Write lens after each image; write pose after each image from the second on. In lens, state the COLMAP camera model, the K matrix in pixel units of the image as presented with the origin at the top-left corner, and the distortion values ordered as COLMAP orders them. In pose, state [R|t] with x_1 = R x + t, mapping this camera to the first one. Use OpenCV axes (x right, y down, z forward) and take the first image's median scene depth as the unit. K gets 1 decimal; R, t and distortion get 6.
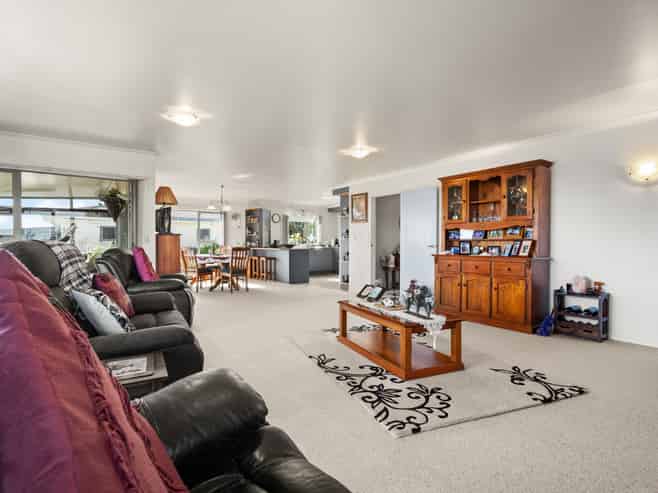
lens RADIAL K [[342.8, 0, 335.8], [0, 342.8, 247.4], [0, 0, 1]] dist [-0.002108, 0.002706]
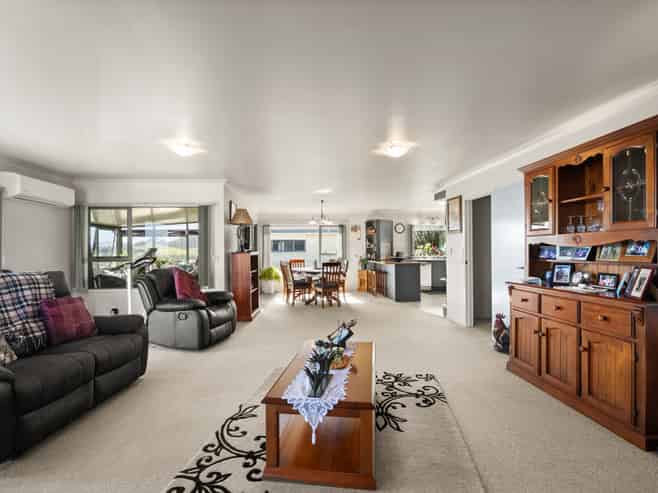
lens RADIAL K [[342.8, 0, 327.2], [0, 342.8, 248.7], [0, 0, 1]] dist [-0.002108, 0.002706]
pose [[0.849652, -0.009697, -0.527255, 0.346864], [0.001938, 0.999882, -0.015267, -0.035874], [0.527341, 0.011950, 0.849570, 0.236870]]
